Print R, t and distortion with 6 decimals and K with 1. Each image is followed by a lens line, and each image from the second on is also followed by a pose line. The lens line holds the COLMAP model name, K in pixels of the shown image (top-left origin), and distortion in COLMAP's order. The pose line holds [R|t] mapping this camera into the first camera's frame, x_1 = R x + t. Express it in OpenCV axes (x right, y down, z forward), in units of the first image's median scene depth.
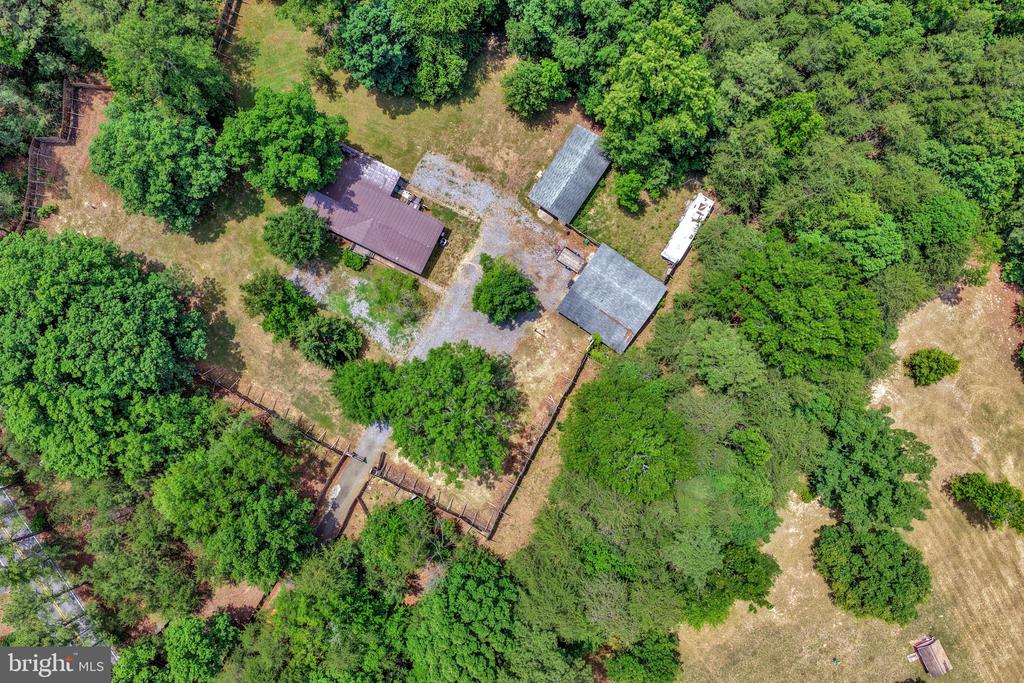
lens RADIAL K [[852.1, 0, 509.9], [0, 852.1, 347.0], [0, 0, 1]] dist [-0.013417, 0.036659]
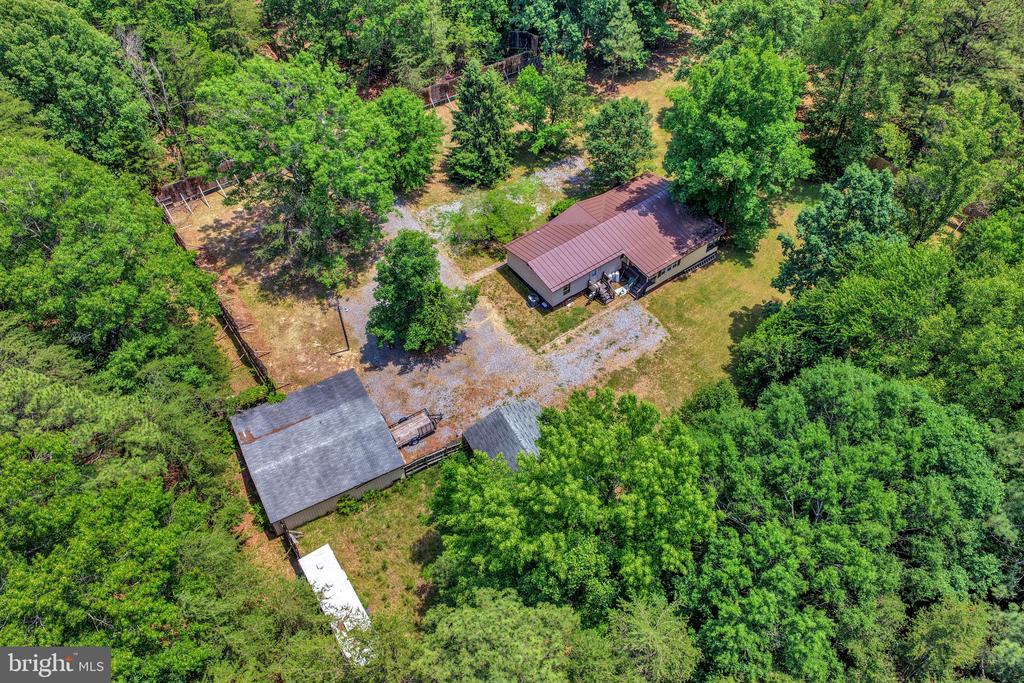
lens RADIAL K [[852.1, 0, 514.0], [0, 852.1, 347.1], [0, 0, 1]] dist [-0.013417, 0.036659]
pose [[-0.453674, 0.688400, -0.565938, 0.353436], [-0.890925, -0.335518, 0.306073, -0.344799], [0.020818, 0.643065, 0.765528, 0.529946]]
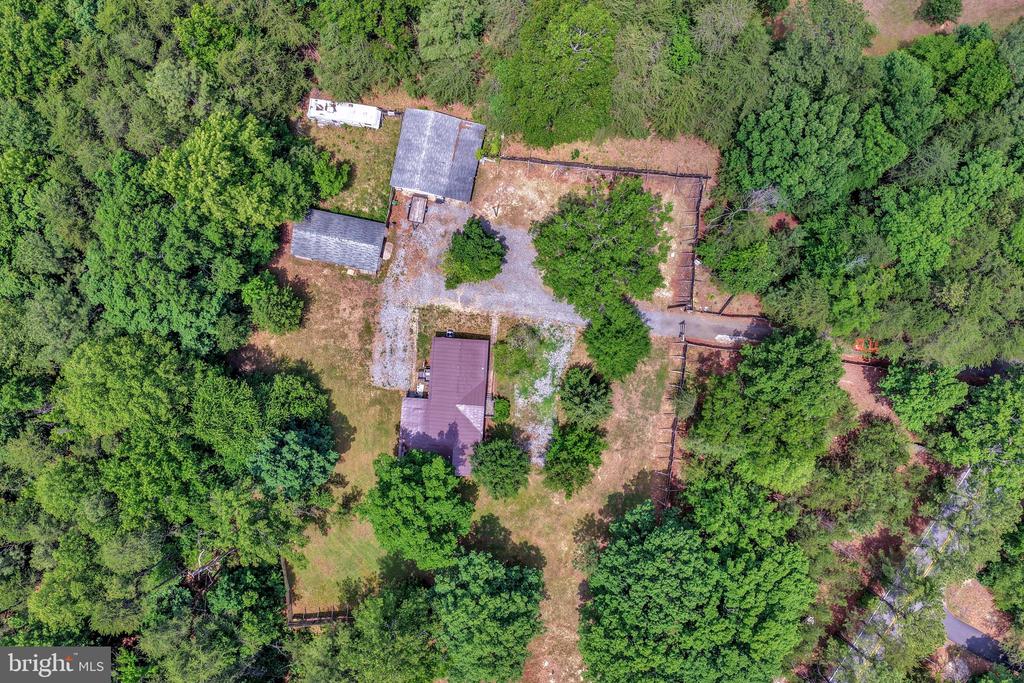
lens RADIAL K [[852.1, 0, 508.1], [0, 852.1, 338.0], [0, 0, 1]] dist [-0.013417, 0.036659]
pose [[-0.384232, -0.923133, 0.013816, -0.127547], [0.923148, -0.384359, -0.008078, -0.056416], [0.012767, 0.009650, 0.999872, 0.000738]]
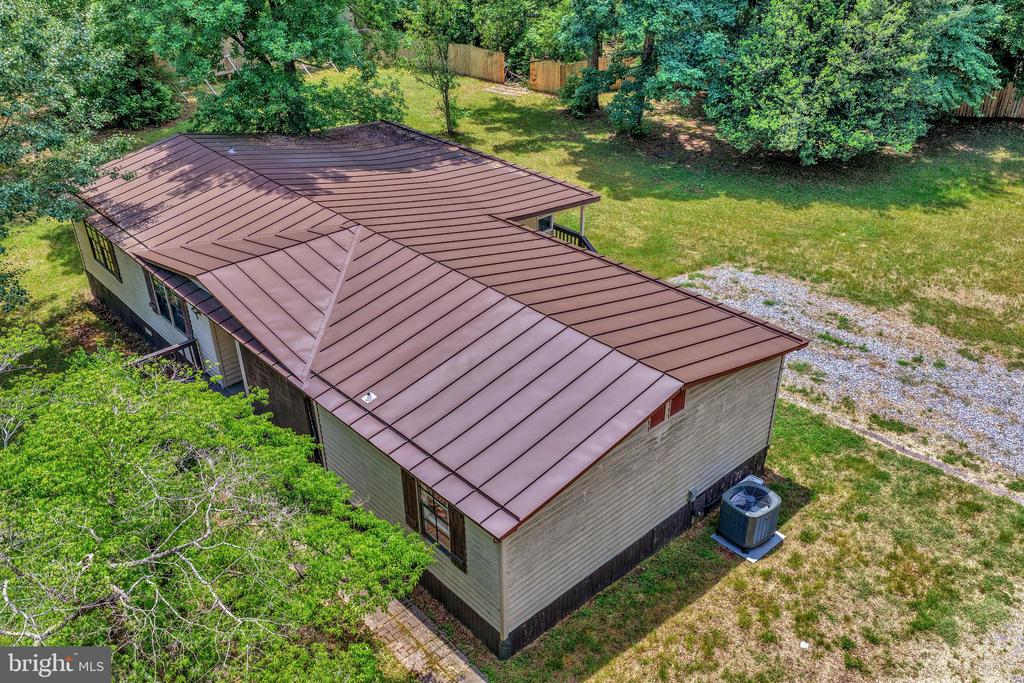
lens RADIAL K [[852.1, 0, 510.4], [0, 852.1, 343.0], [0, 0, 1]] dist [-0.013417, 0.036659]
pose [[0.929809, 0.179284, -0.321424, -0.078032], [-0.367935, 0.474003, -0.799965, -0.019351], [0.008935, 0.862078, 0.506697, 0.954326]]
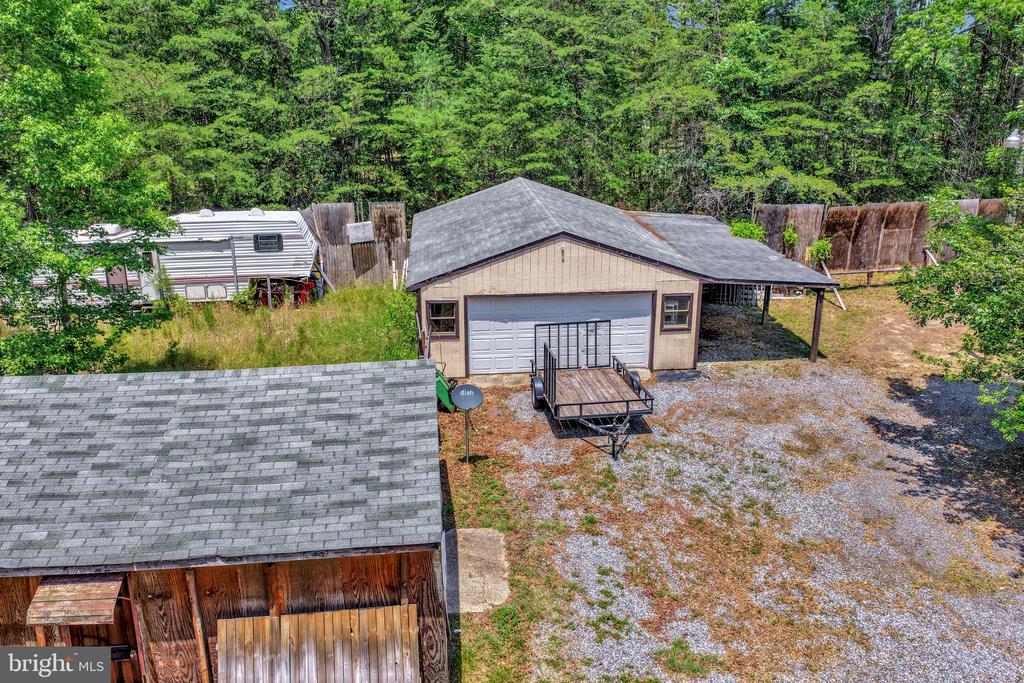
lens RADIAL K [[852.1, 0, 508.6], [0, 852.1, 346.9], [0, 0, 1]] dist [-0.013417, 0.036659]
pose [[-0.640817, -0.222896, 0.734623, -0.042081], [0.767684, -0.190771, 0.611774, -0.225735], [0.003783, 0.955994, 0.293363, 0.984778]]
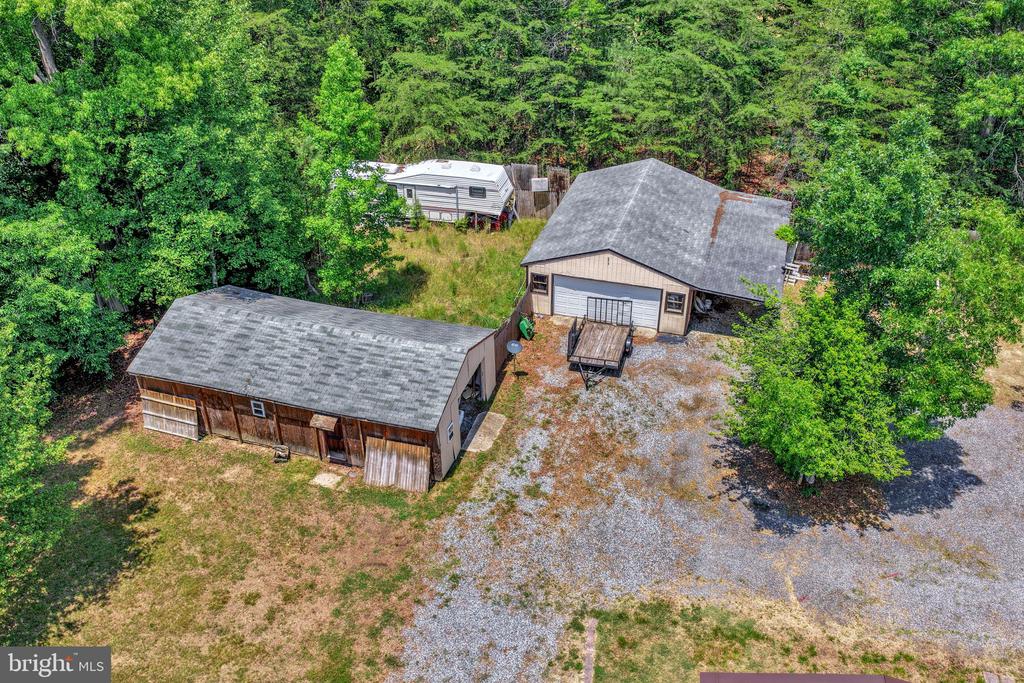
lens RADIAL K [[852.1, 0, 506.5], [0, 852.1, 344.5], [0, 0, 1]] dist [-0.013417, 0.036659]
pose [[-0.292382, -0.509423, 0.809321, -0.172380], [0.956294, -0.159194, 0.245275, -0.218631], [0.003890, 0.845663, 0.533704, 0.875494]]
